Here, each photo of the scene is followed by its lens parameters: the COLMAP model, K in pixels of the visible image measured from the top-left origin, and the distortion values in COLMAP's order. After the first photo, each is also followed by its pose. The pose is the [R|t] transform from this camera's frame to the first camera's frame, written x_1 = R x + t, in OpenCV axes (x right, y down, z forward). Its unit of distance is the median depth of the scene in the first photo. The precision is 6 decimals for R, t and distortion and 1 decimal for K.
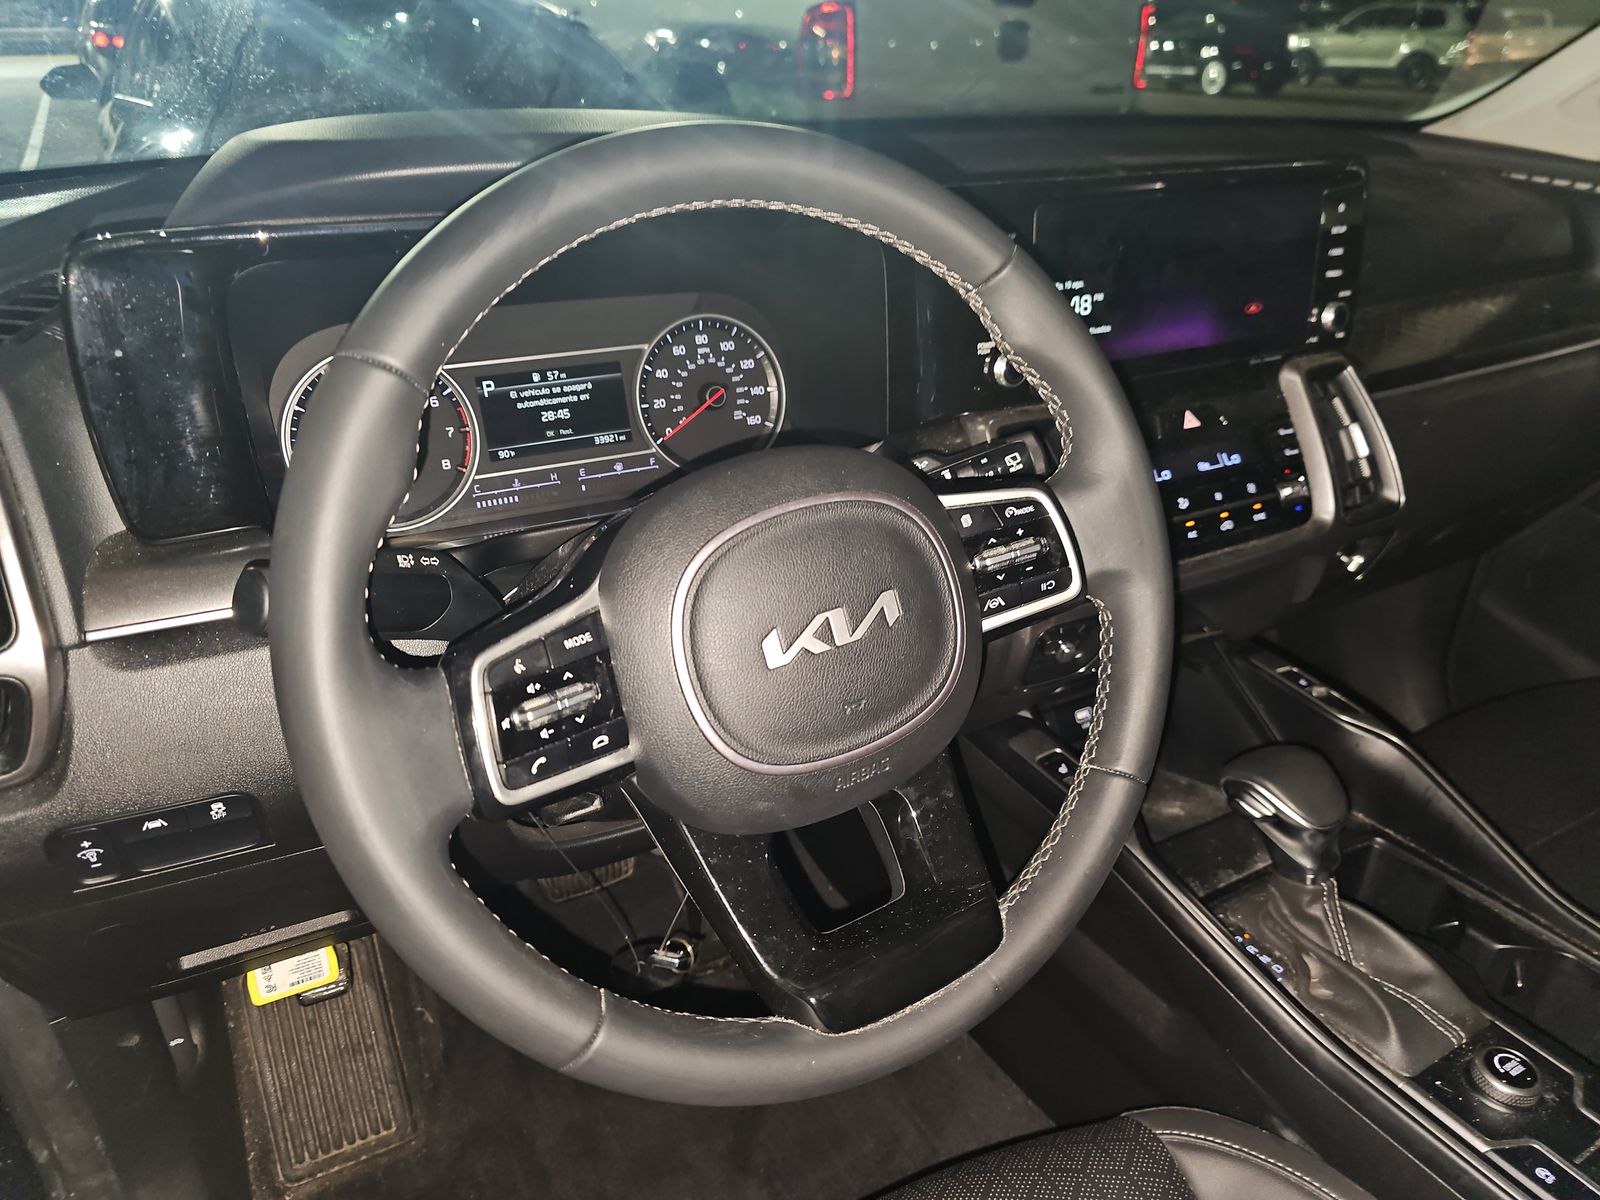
lens RADIAL K [[1063.5, 0, 799.6], [0, 1063.5, 608.3], [0, 0, 1]] dist [0.010466, -0.009568]
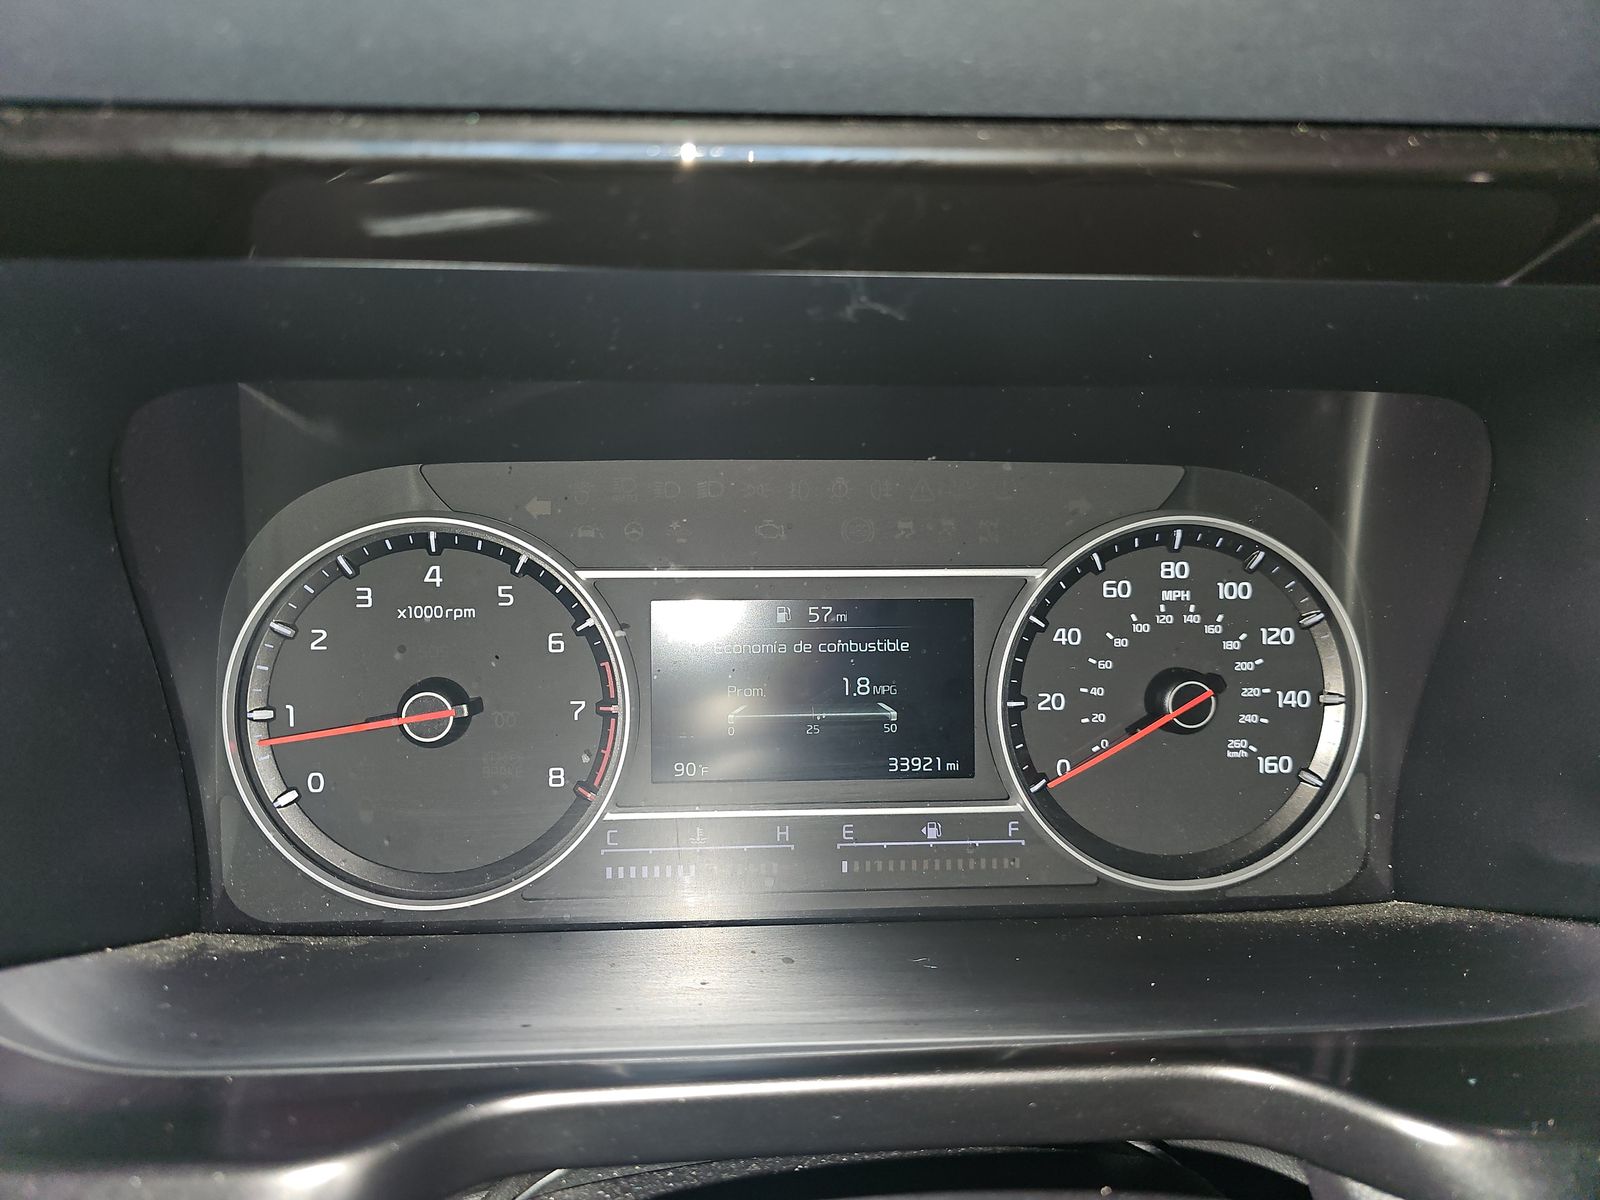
lens RADIAL K [[1063.5, 0, 799.2], [0, 1063.5, 597.4], [0, 0, 1]] dist [0.010466, -0.009568]
pose [[0.906111, 0.130791, -0.402315, -0.053841], [-0.195558, 0.972797, -0.124192, -0.155306], [0.375128, 0.191208, 0.907039, 0.541300]]
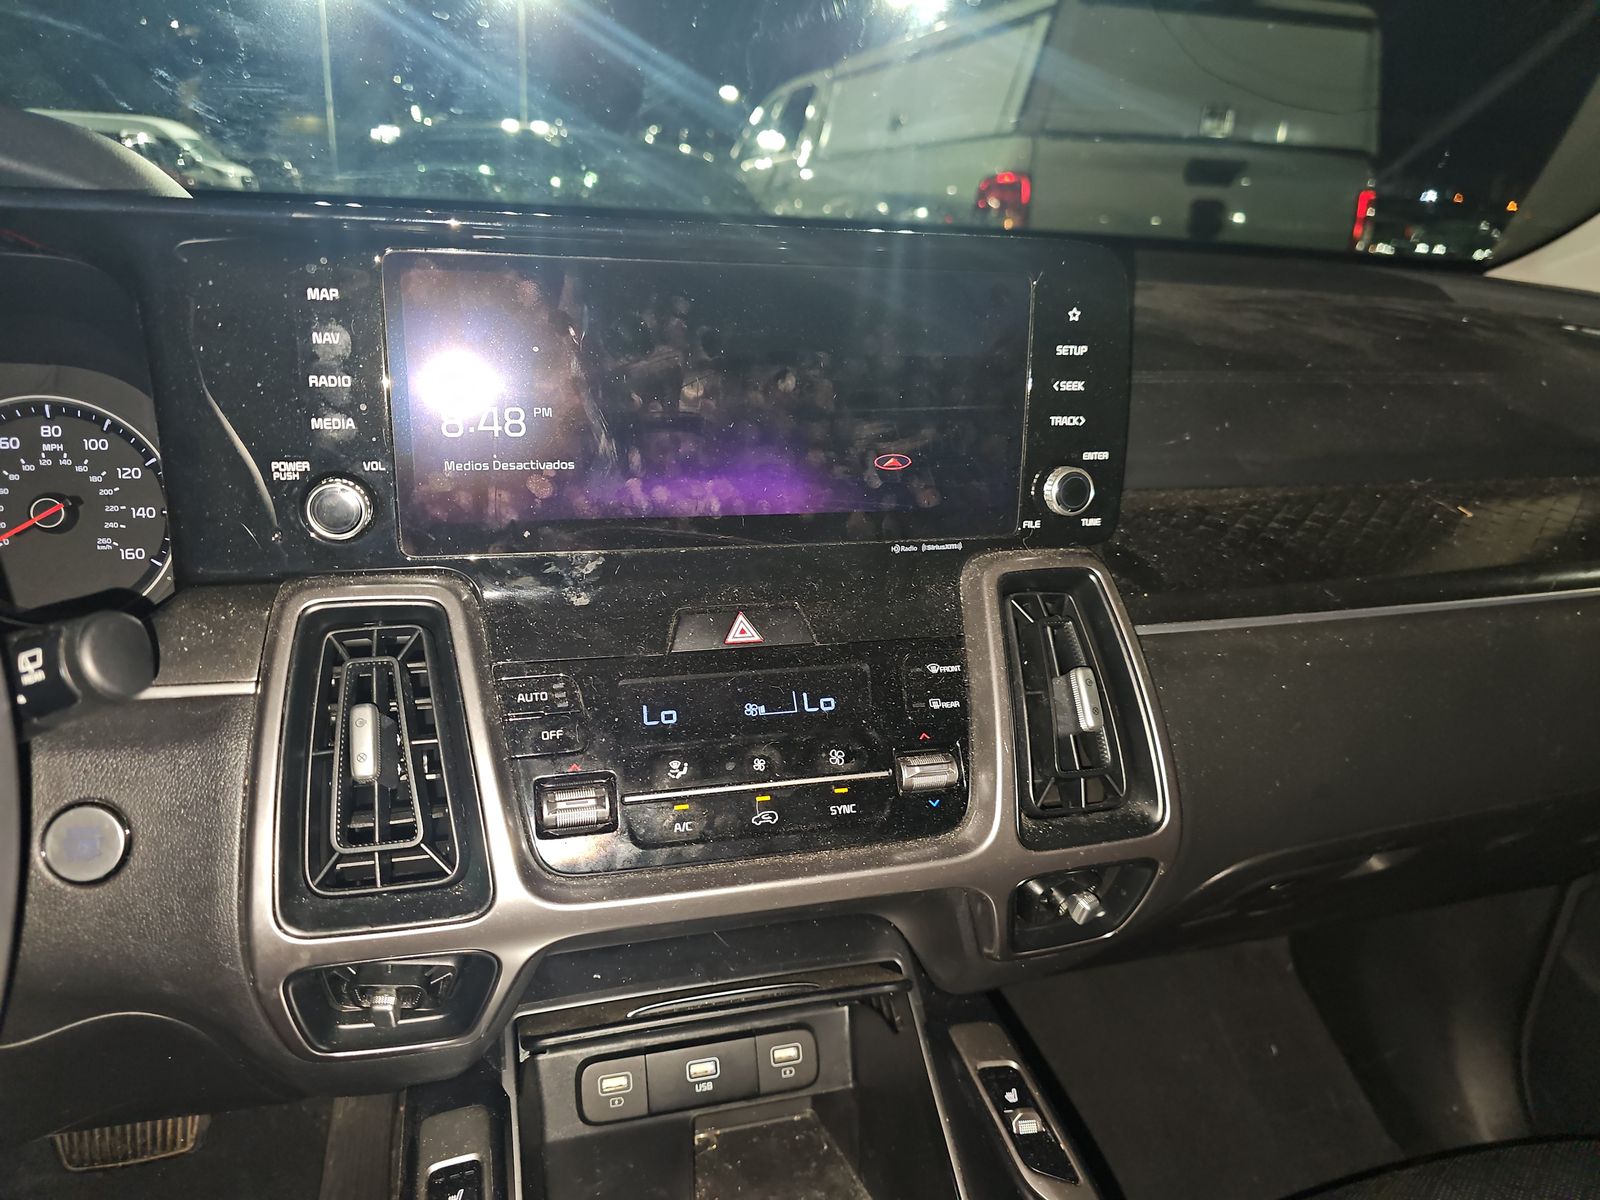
lens RADIAL K [[1063.5, 0, 806.0], [0, 1063.5, 595.9], [0, 0, 1]] dist [0.010466, -0.009568]
pose [[0.973251, 0.110859, -0.201230, 0.525949], [-0.140850, 0.979882, -0.141396, -0.117635], [0.181507, 0.165957, 0.969285, 0.431001]]
